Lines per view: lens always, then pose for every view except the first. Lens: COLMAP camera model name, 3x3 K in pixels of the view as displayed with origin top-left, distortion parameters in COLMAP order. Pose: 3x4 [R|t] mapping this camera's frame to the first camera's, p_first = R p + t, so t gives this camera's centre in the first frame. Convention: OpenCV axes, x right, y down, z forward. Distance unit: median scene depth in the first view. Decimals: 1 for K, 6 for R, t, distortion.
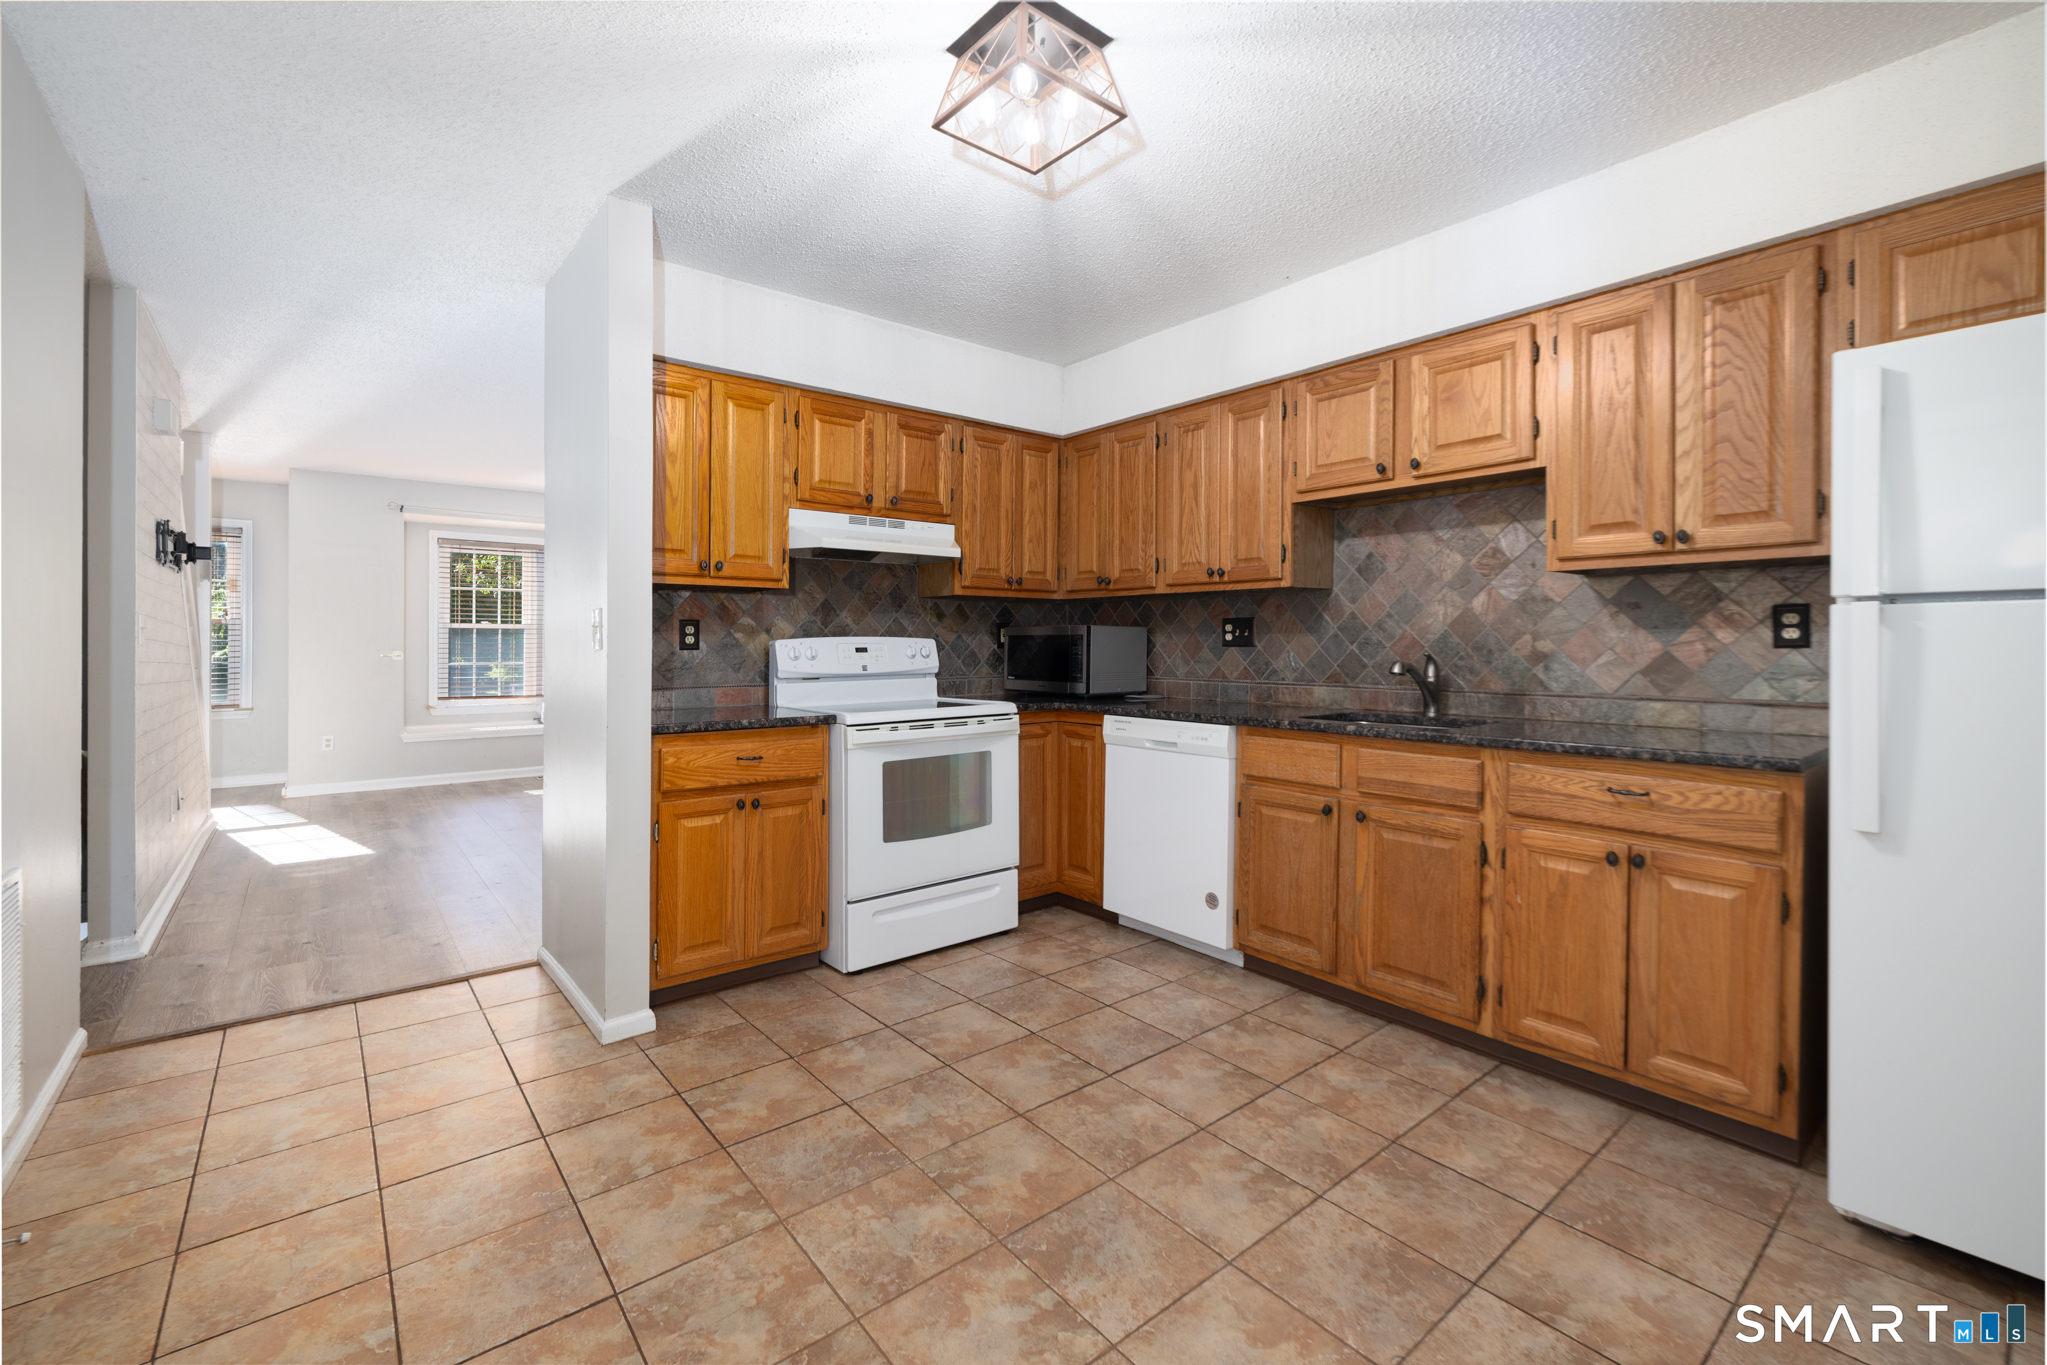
lens RADIAL K [[869.3, 0, 993.5], [0, 869.3, 645.7], [0, 0, 1]] dist [0.000043, 0.000593]
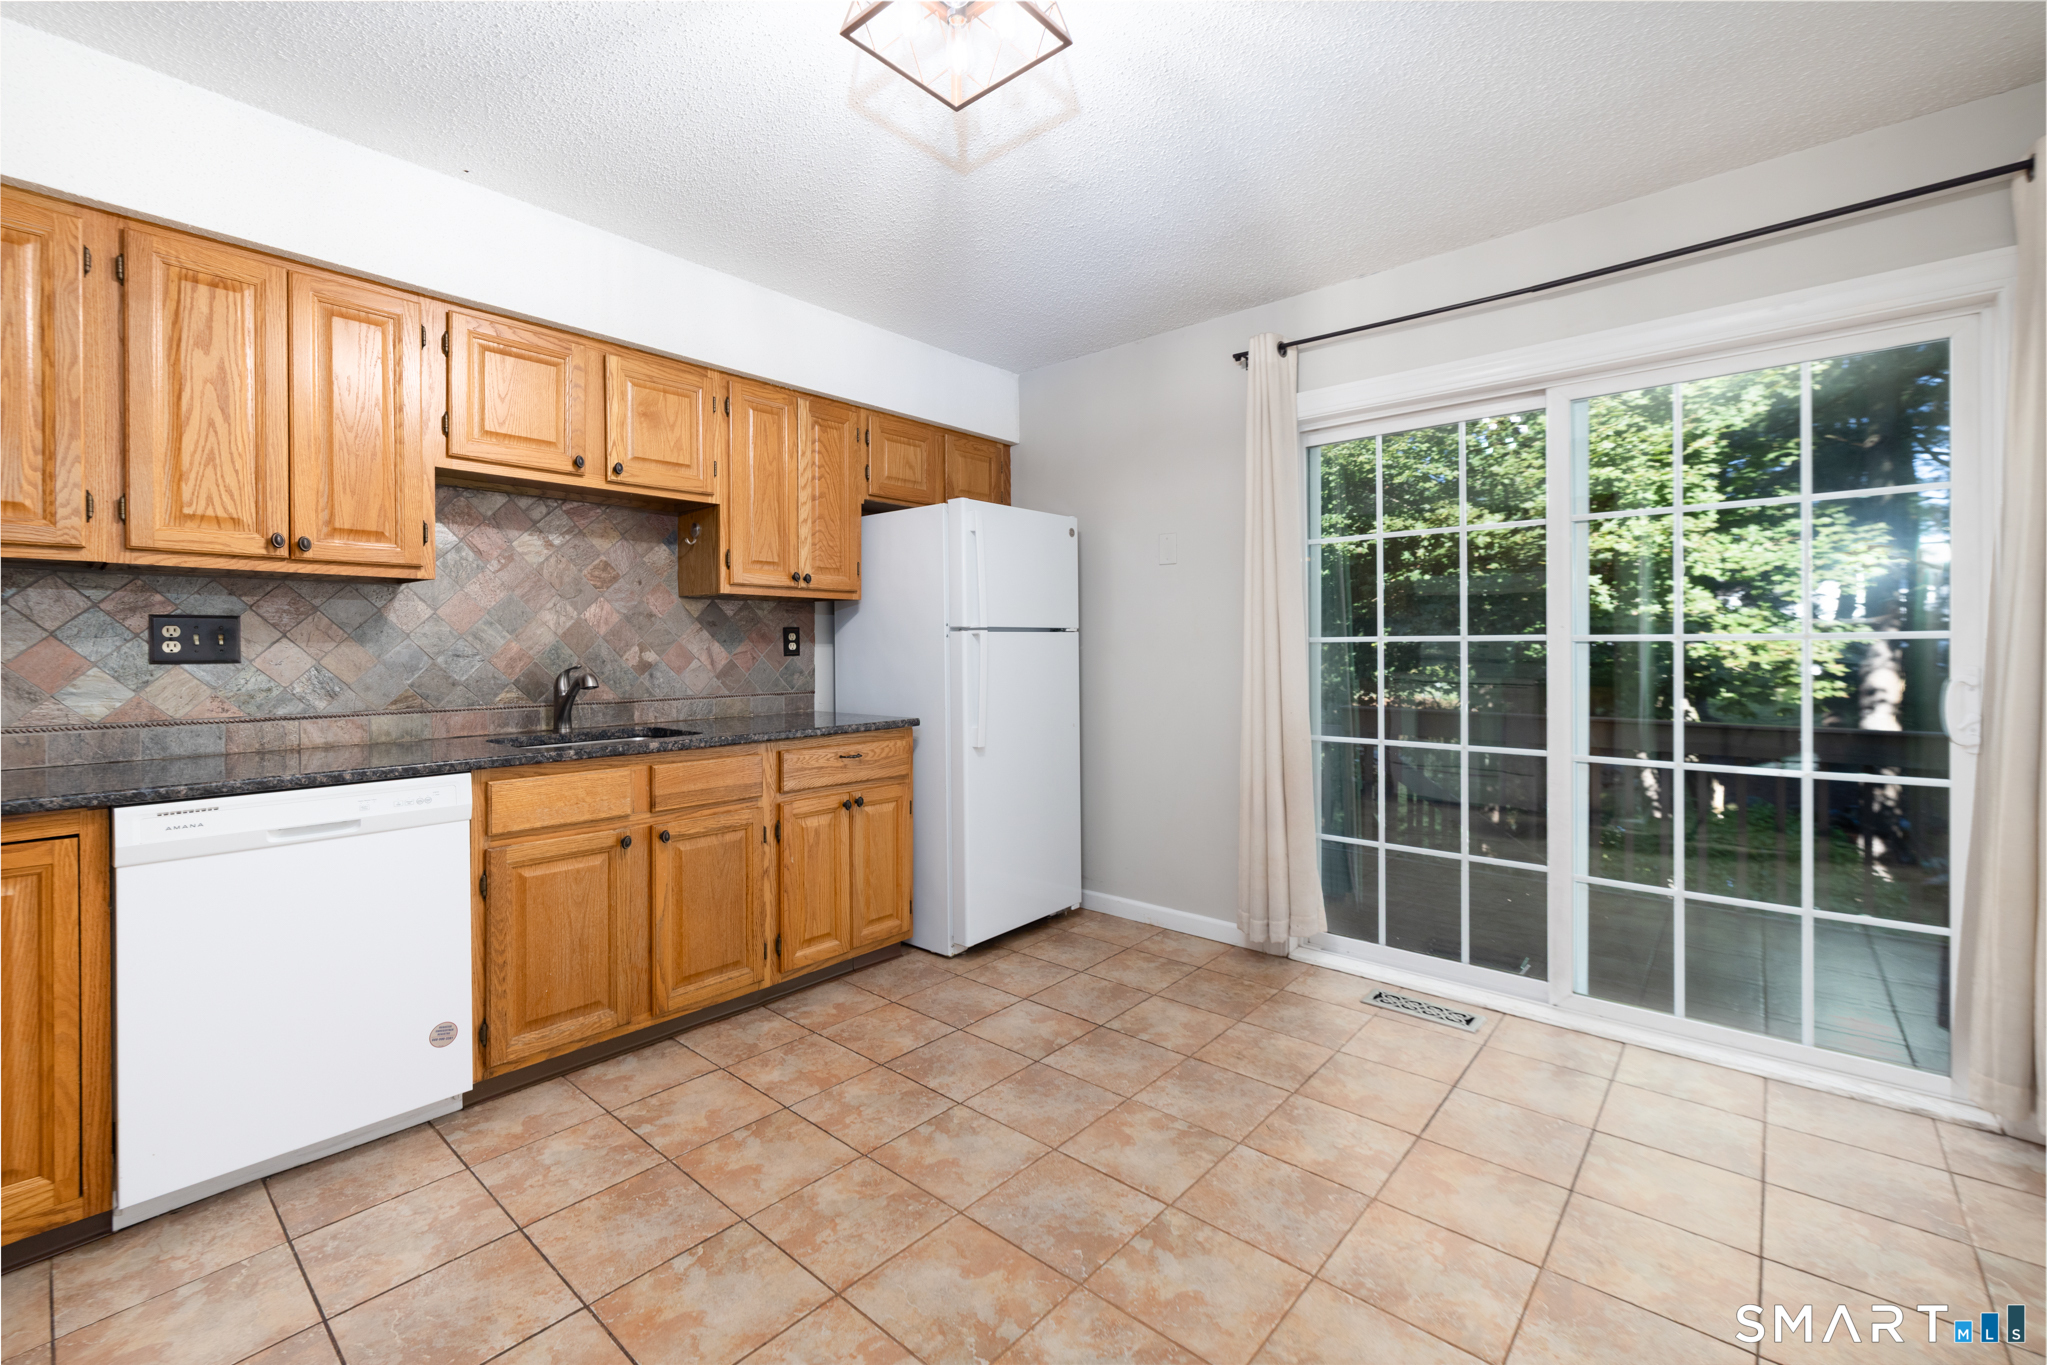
lens RADIAL K [[855.1, 0, 1024.2], [0, 855.1, 657.1], [0, 0, 1]] dist [-0.001011, -0.000050]
pose [[-0.190725, -0.007478, 0.981615, -0.619234], [0.008942, 0.999916, 0.009355, -0.005477], [-0.981603, 0.010561, -0.190642, 0.855738]]
